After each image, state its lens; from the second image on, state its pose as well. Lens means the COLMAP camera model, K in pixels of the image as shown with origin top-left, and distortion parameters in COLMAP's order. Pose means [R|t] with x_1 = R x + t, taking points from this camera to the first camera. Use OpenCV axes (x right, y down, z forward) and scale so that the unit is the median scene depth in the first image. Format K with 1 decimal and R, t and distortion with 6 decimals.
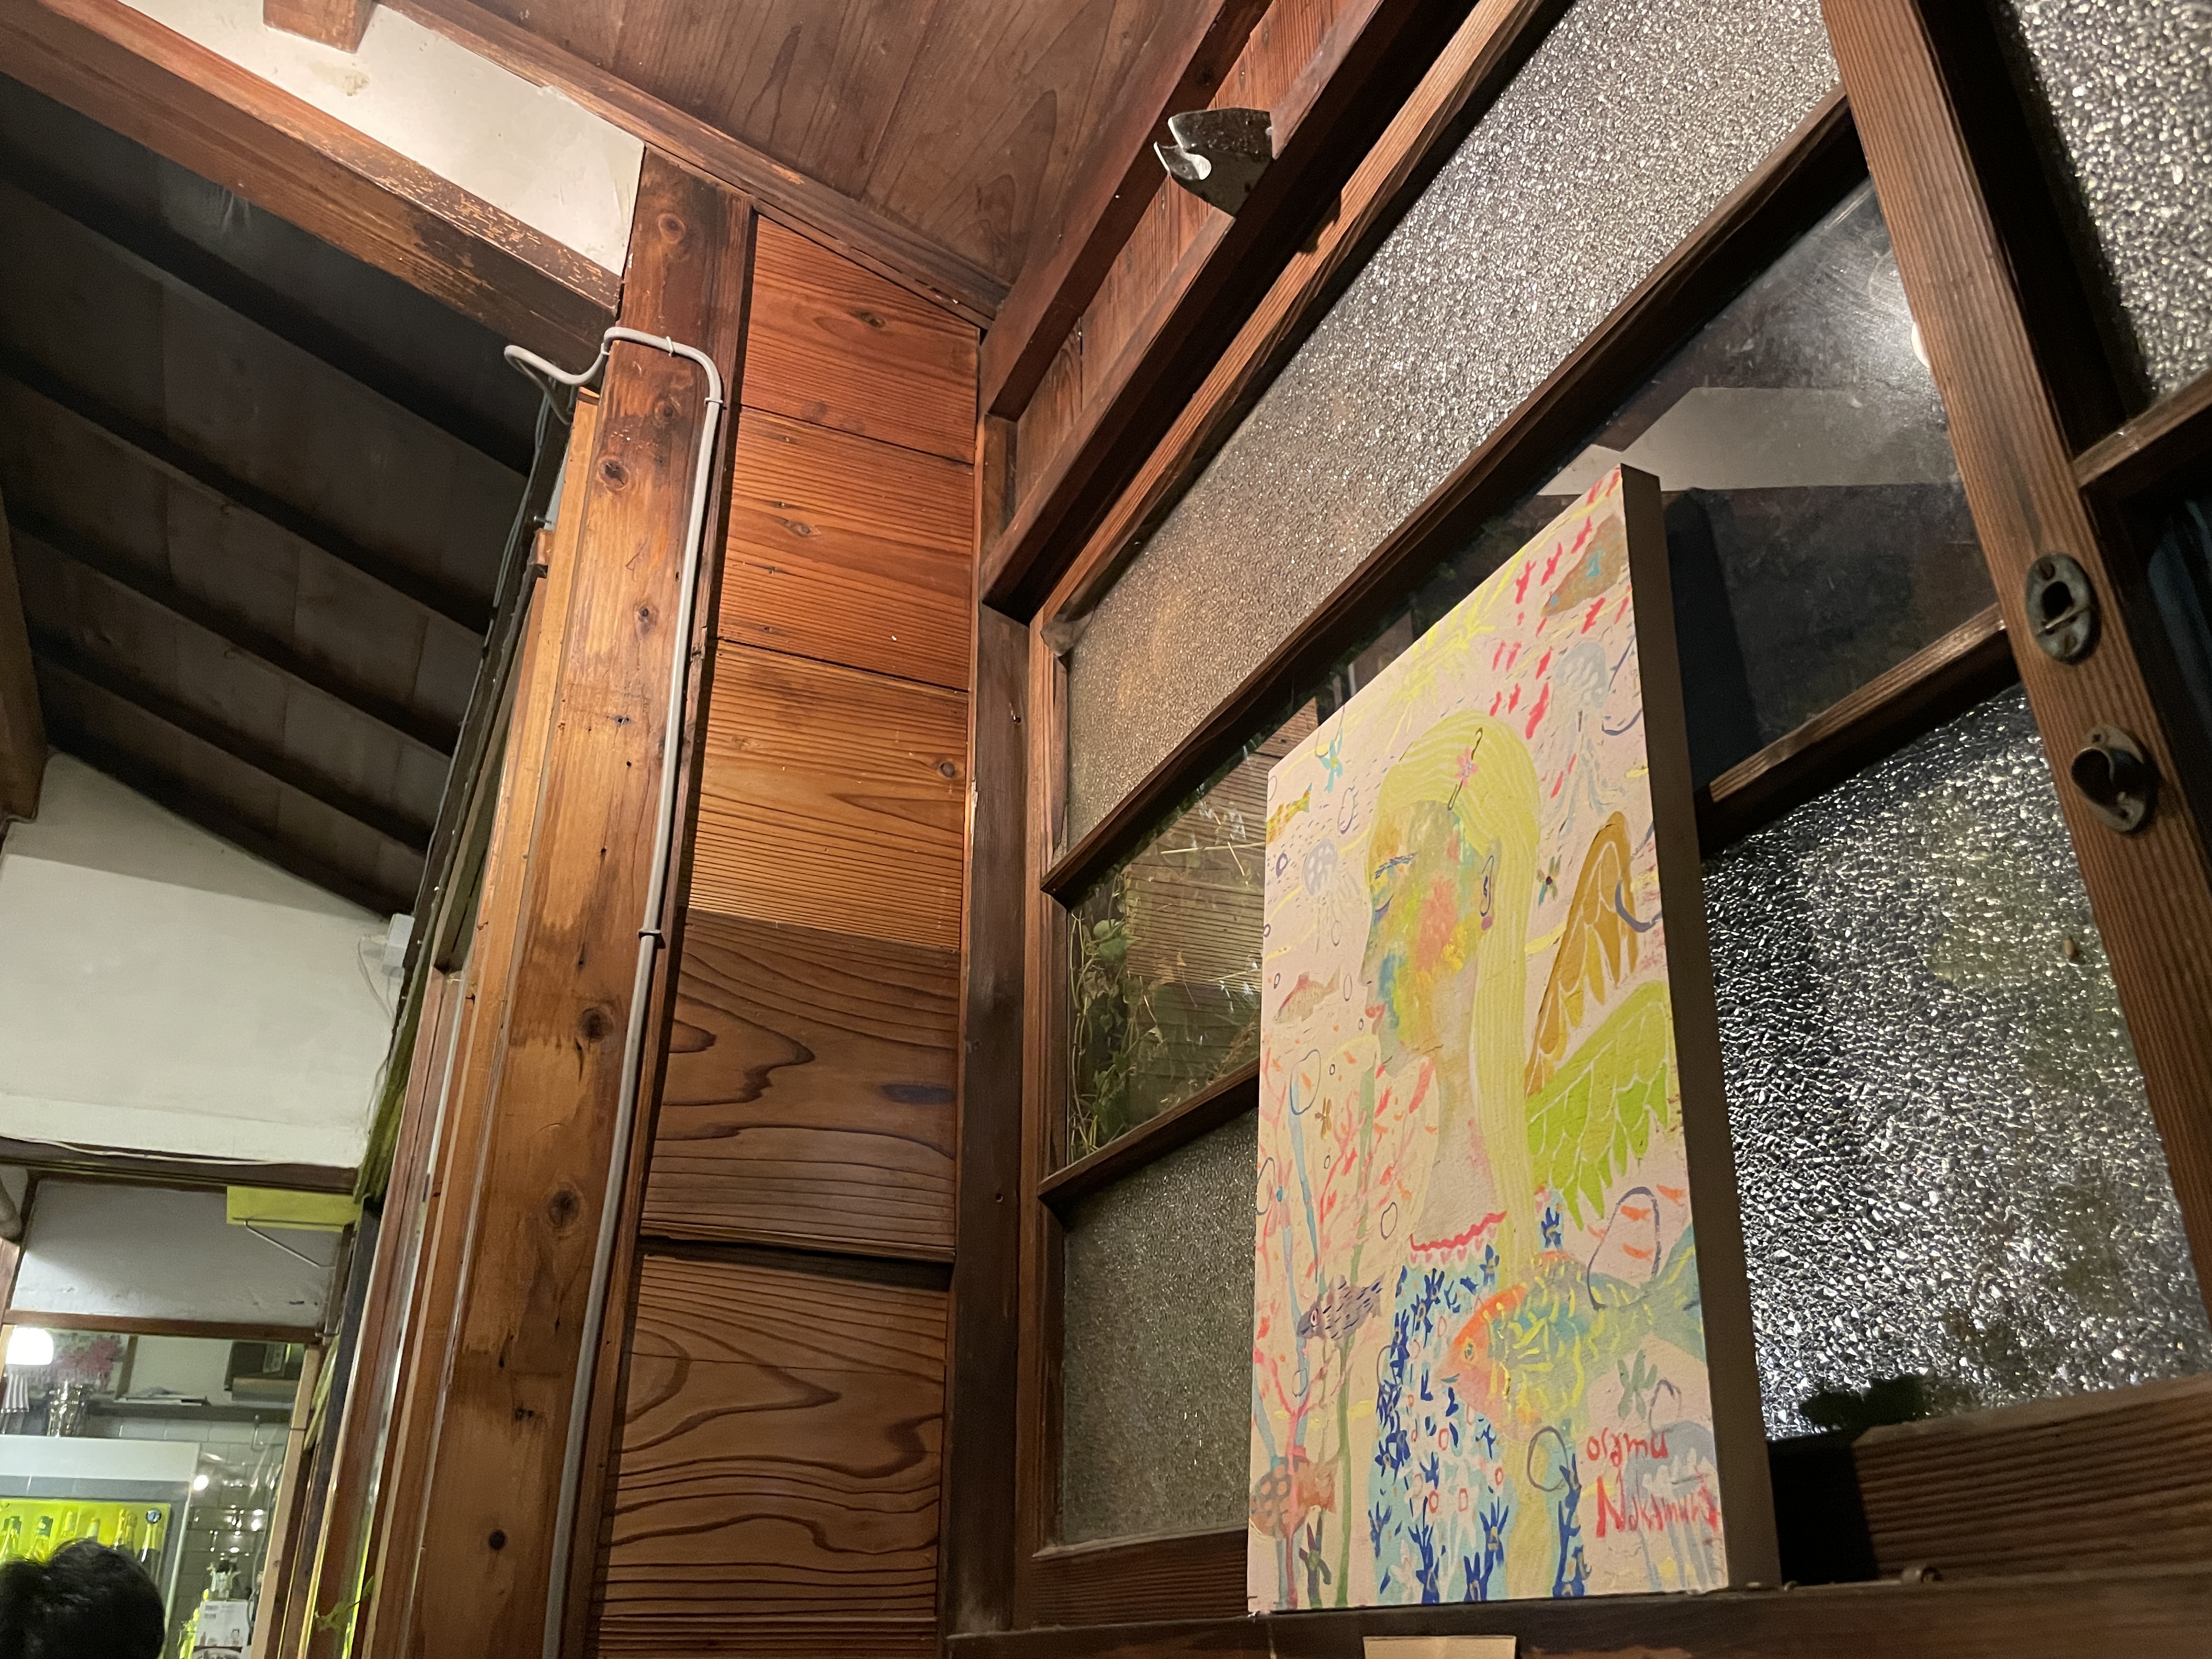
lens RADIAL K [[1683.8, 0, 1125.3], [0, 1683.8, 813.0], [0, 0, 1]] dist [0.081886, -0.115383]
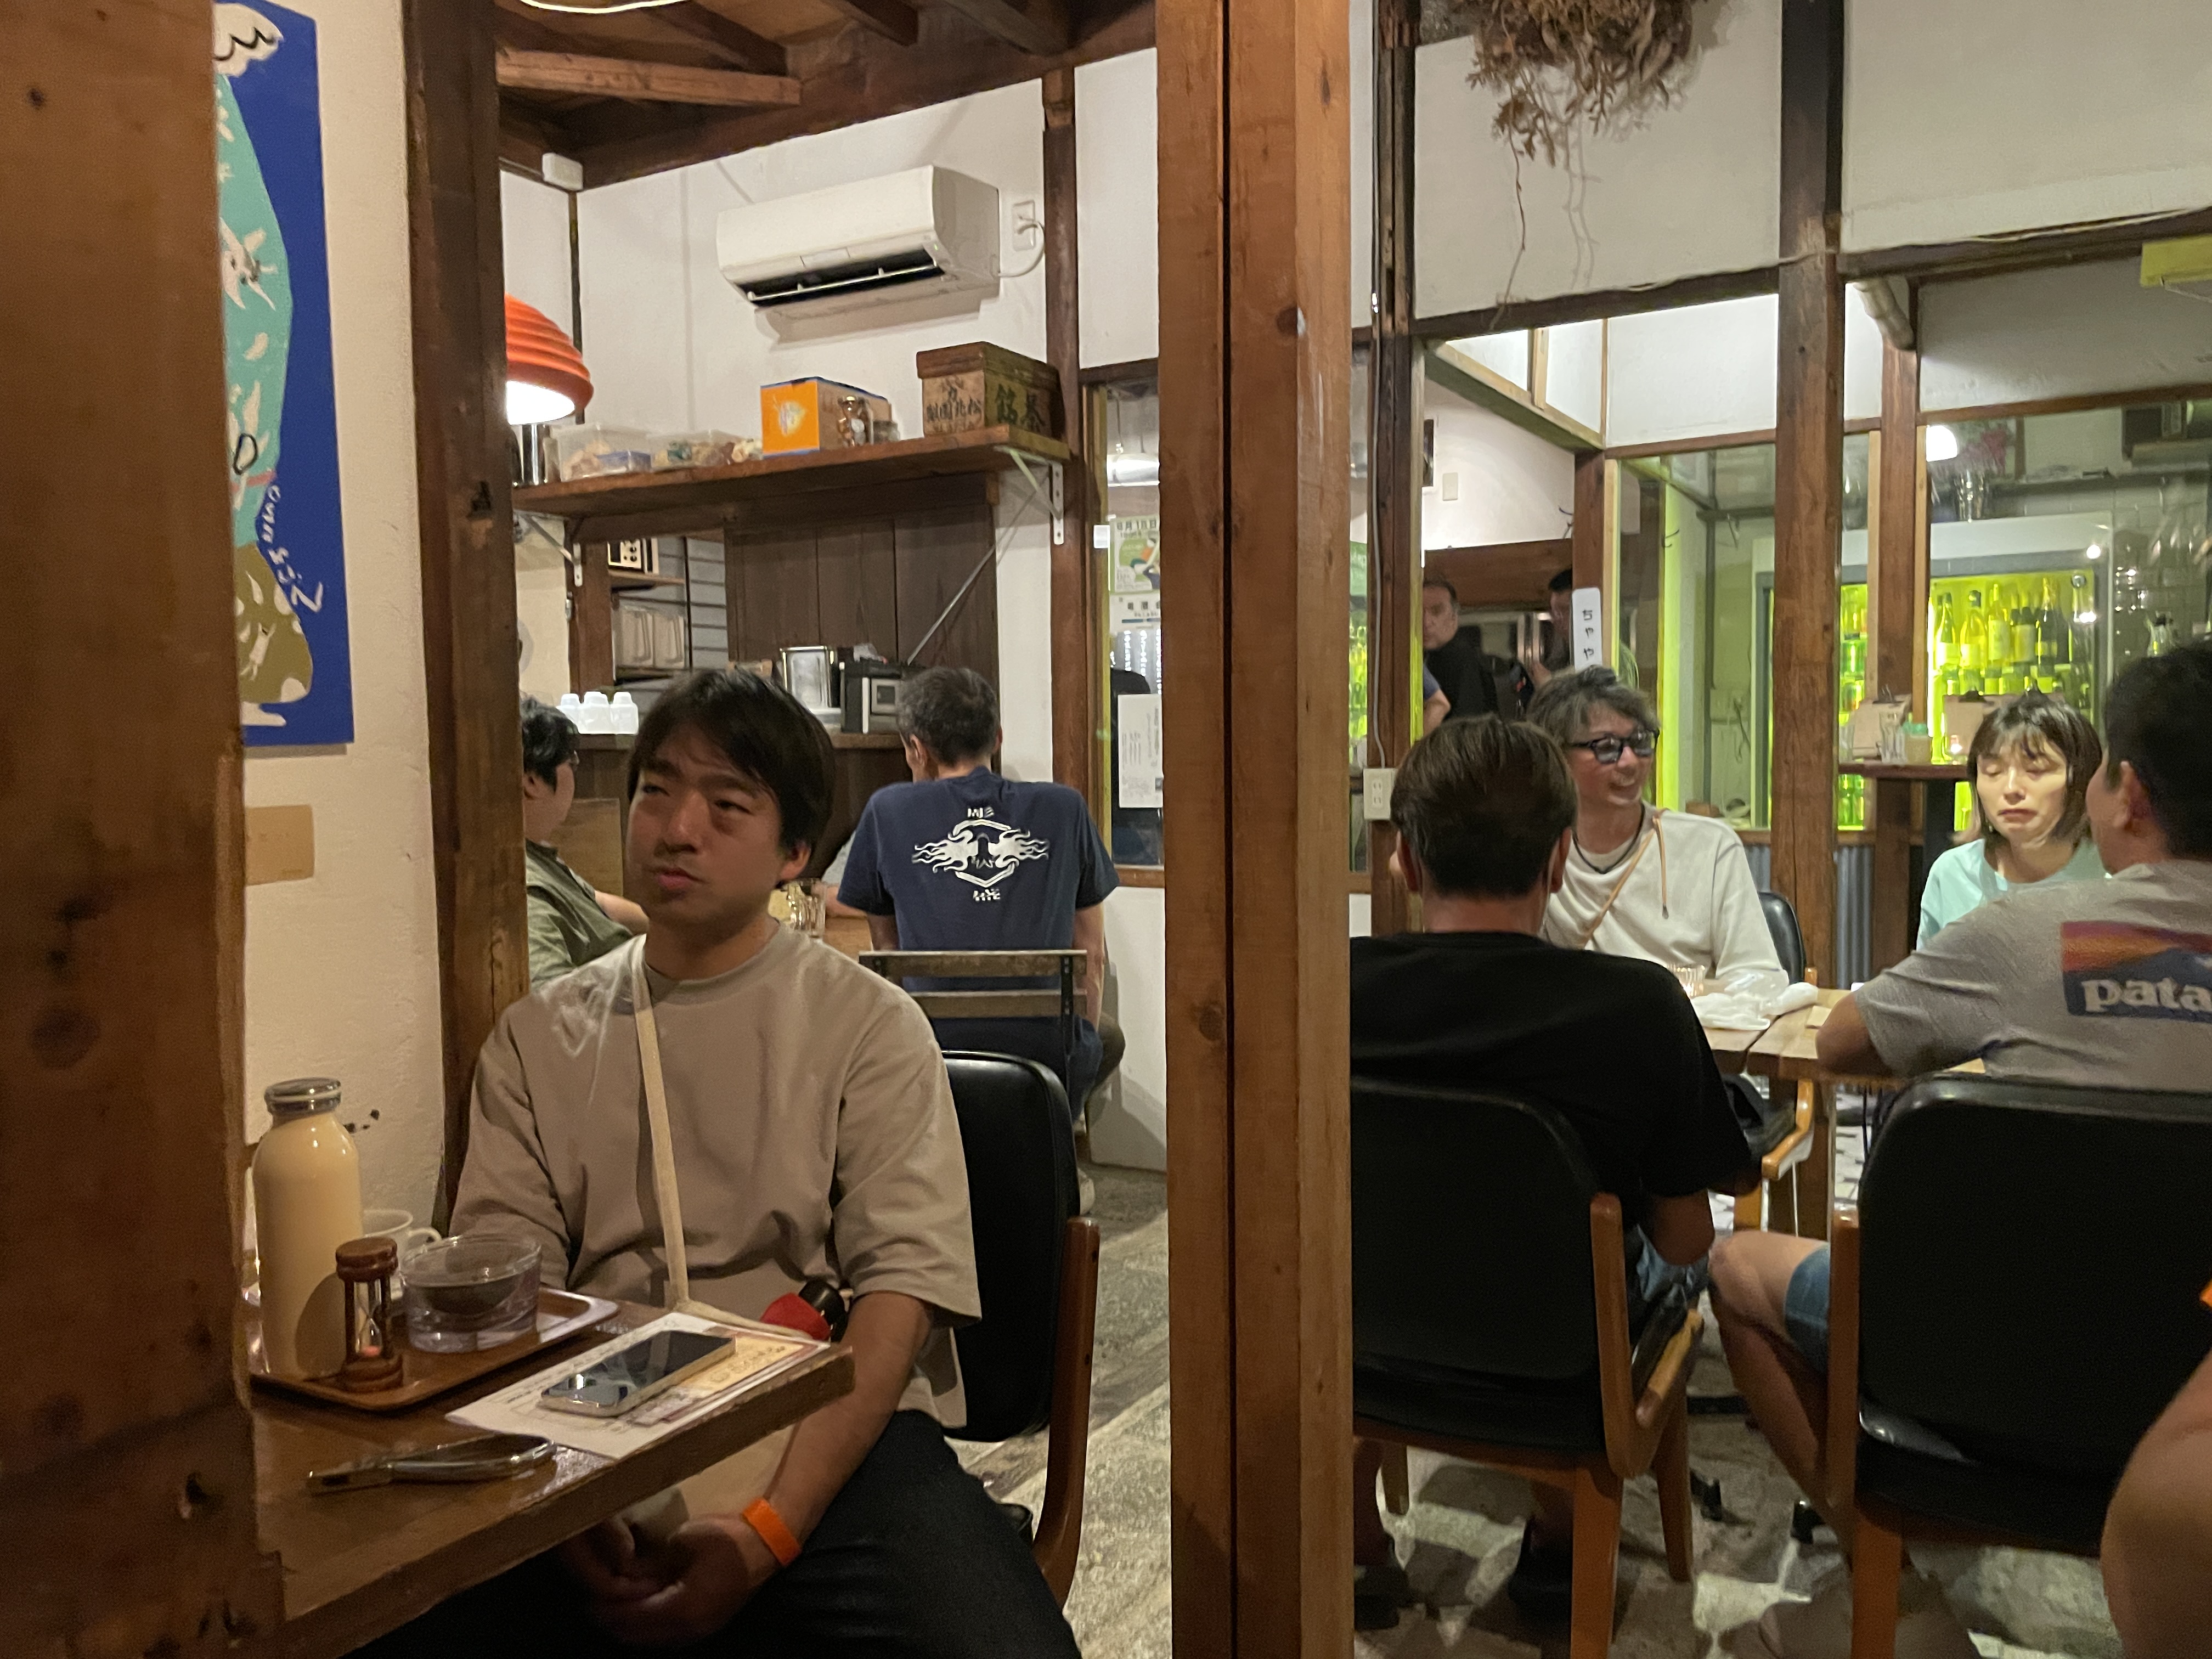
lens RADIAL K [[1683.8, 0, 1106.8], [0, 1683.8, 851.7], [0, 0, 1]] dist [0.081886, -0.115383]
pose [[0.569586, 0.060543, -0.819699, -0.197373], [0.370732, 0.871151, 0.321954, -0.017768], [0.733573, -0.487269, 0.473750, -0.104630]]
